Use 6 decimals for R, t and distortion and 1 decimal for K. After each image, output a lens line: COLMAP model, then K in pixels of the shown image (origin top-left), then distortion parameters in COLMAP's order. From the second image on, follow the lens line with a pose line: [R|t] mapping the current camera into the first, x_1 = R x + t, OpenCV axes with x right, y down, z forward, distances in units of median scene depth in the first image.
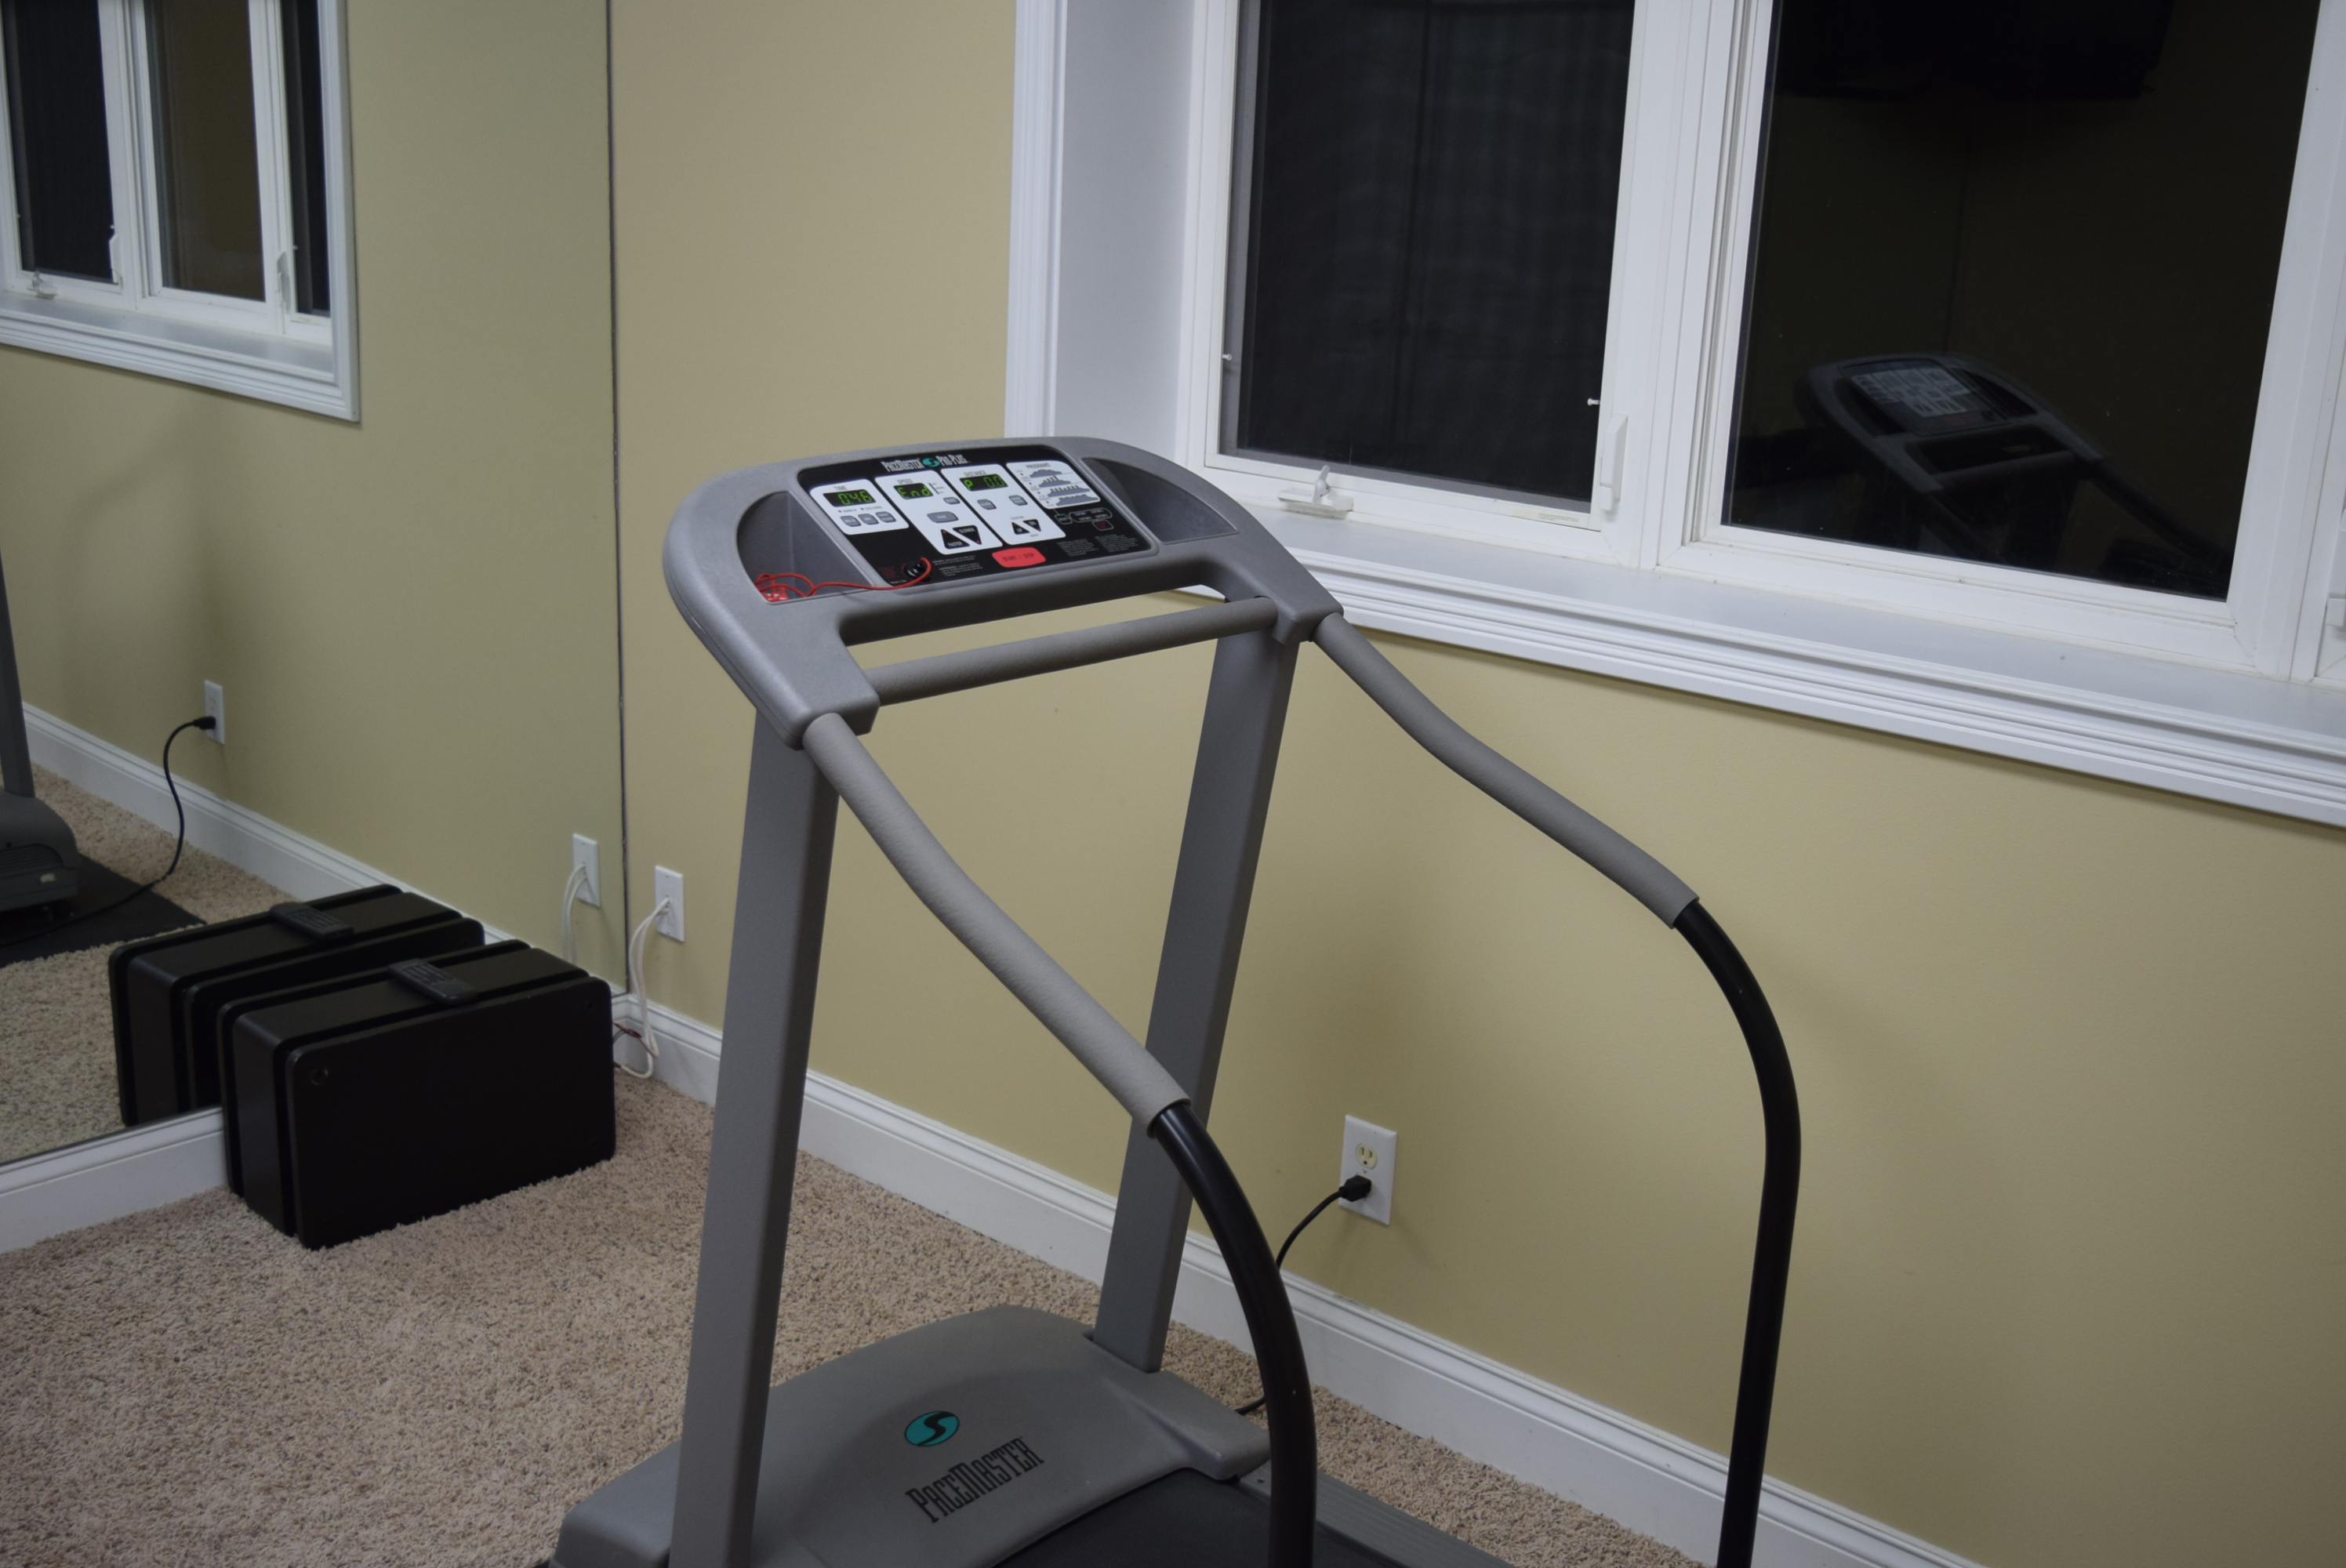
lens RADIAL K [[2455.6, 0, 1161.4], [0, 2455.6, 762.7], [0, 0, 1]] dist [-0.045976, 0.000000]
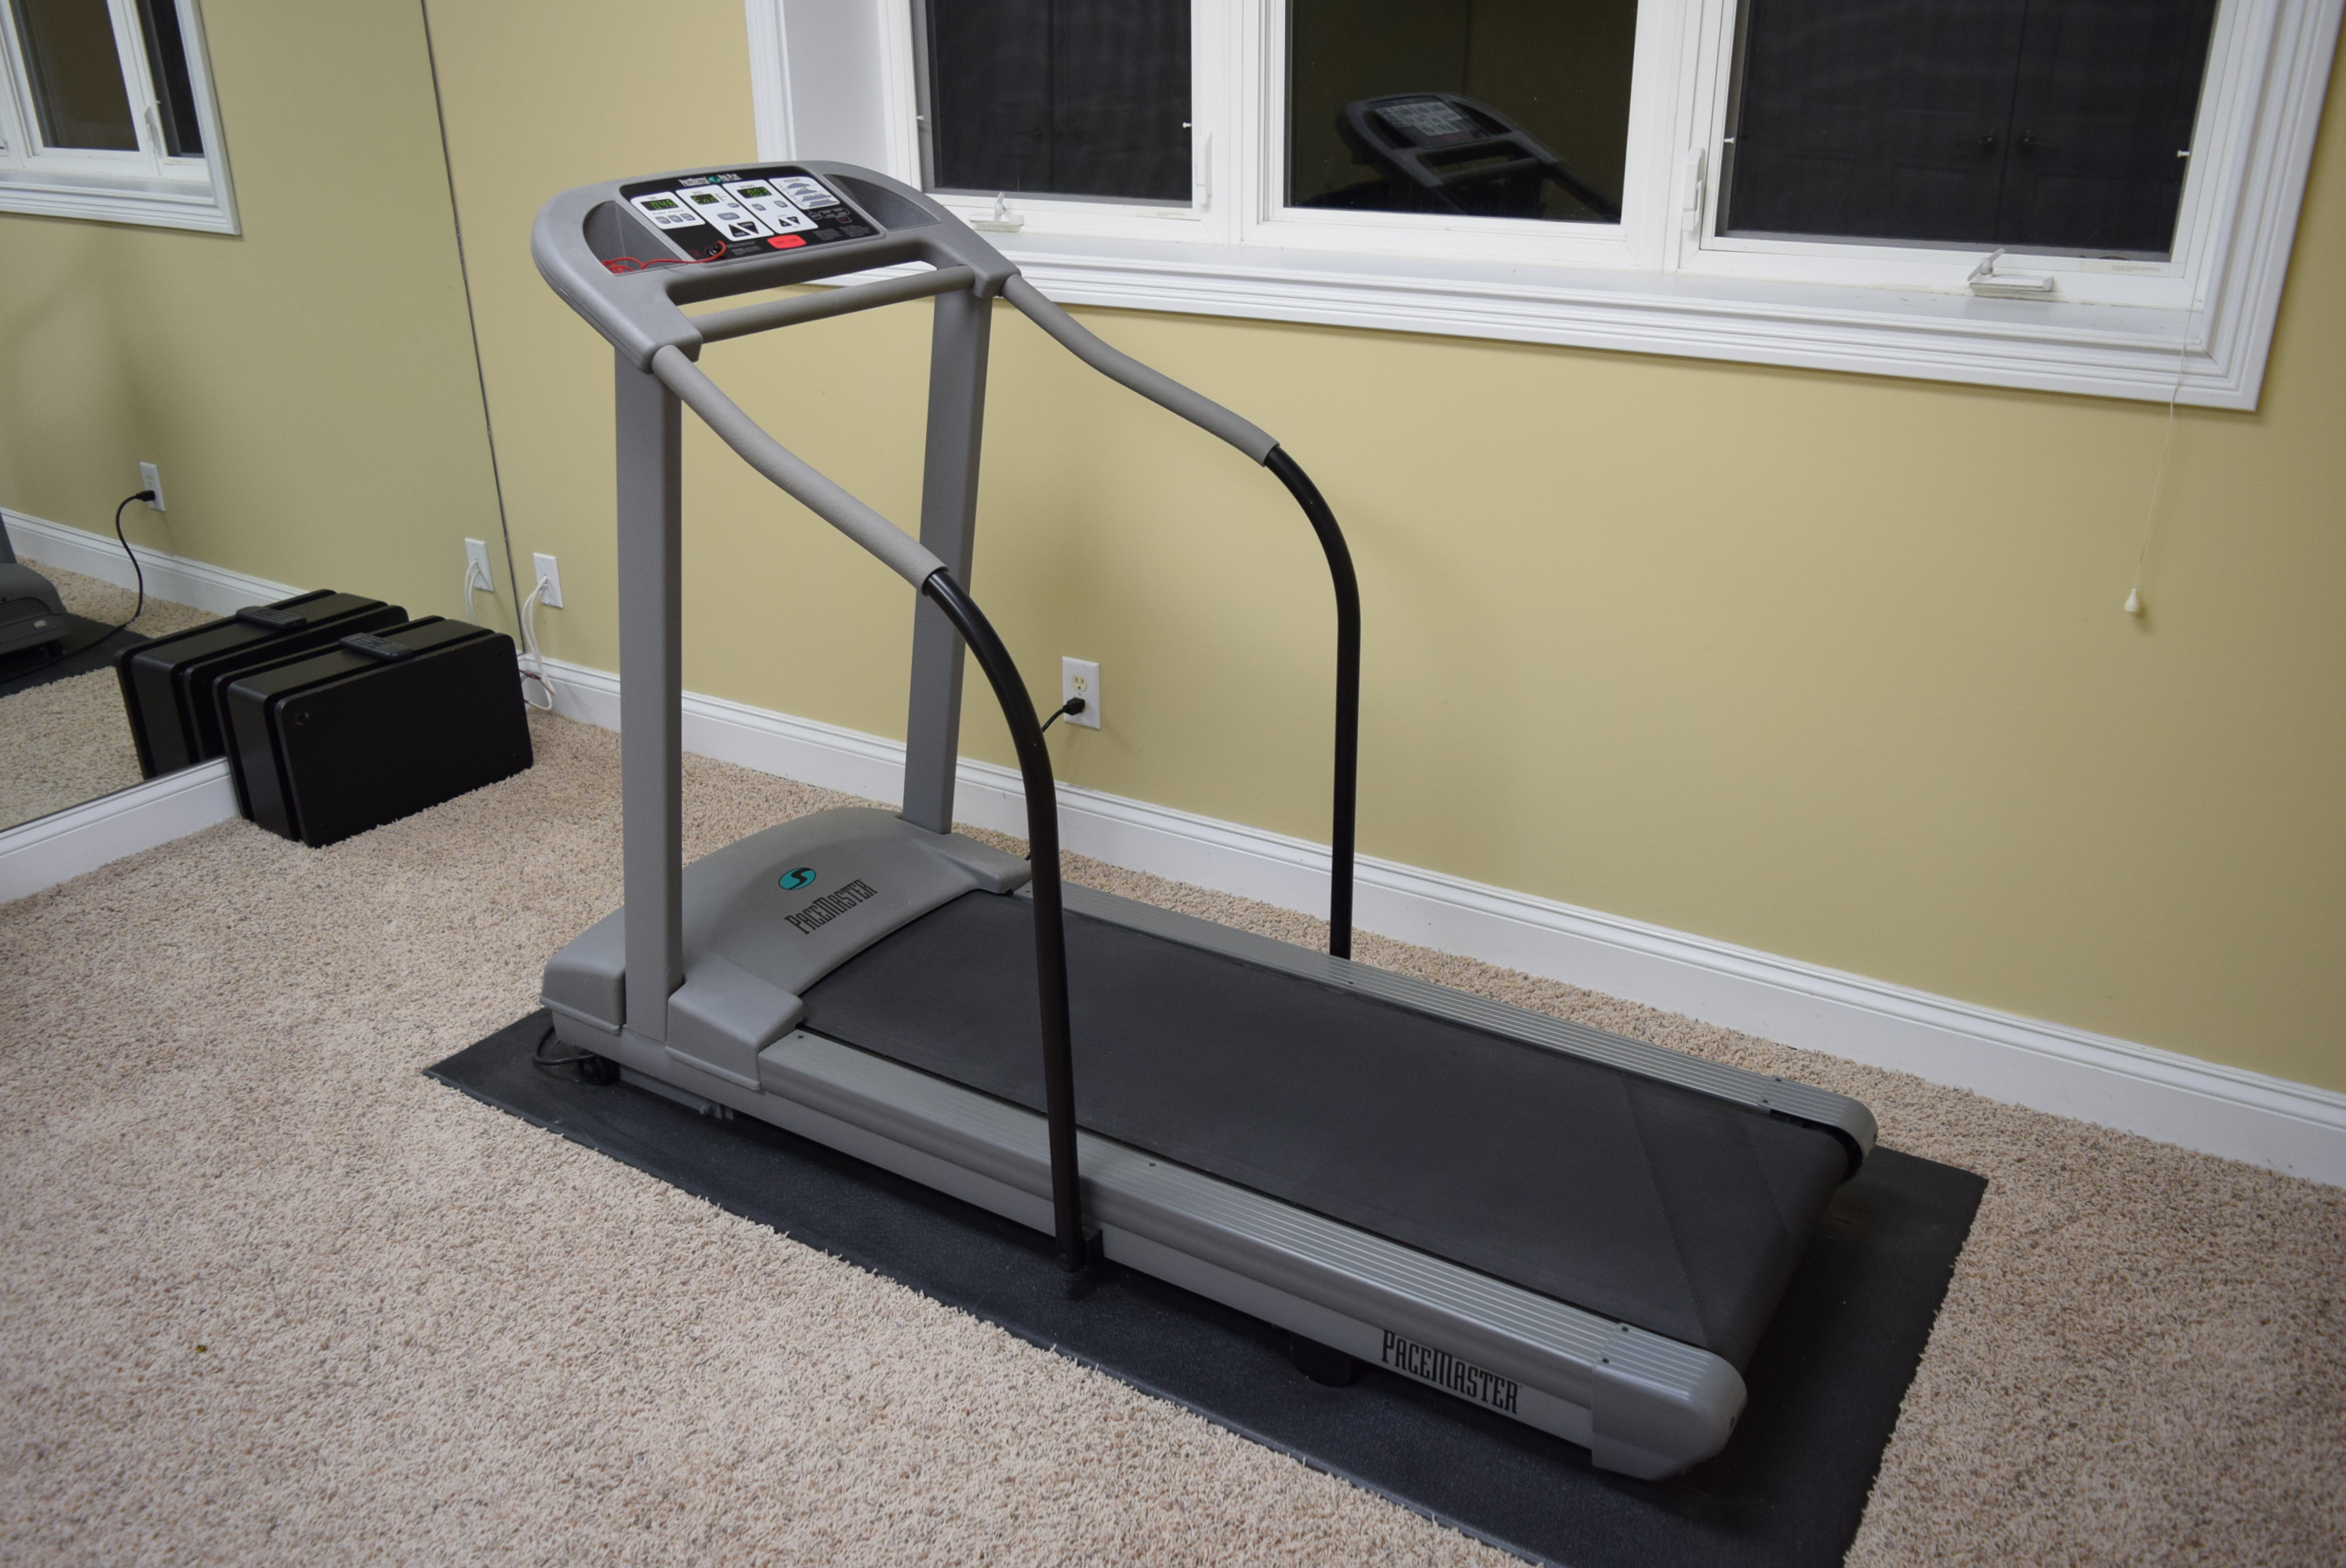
lens RADIAL K [[1941.9, 0, 1200.6], [0, 1941.9, 829.3], [0, 0, 1]] dist [-0.028751, 0.007310]
pose [[0.984882, -0.111197, 0.132829, -0.007087], [0.090148, 0.983771, 0.155139, 0.077298], [-0.147925, -0.140819, 0.978922, -0.136737]]
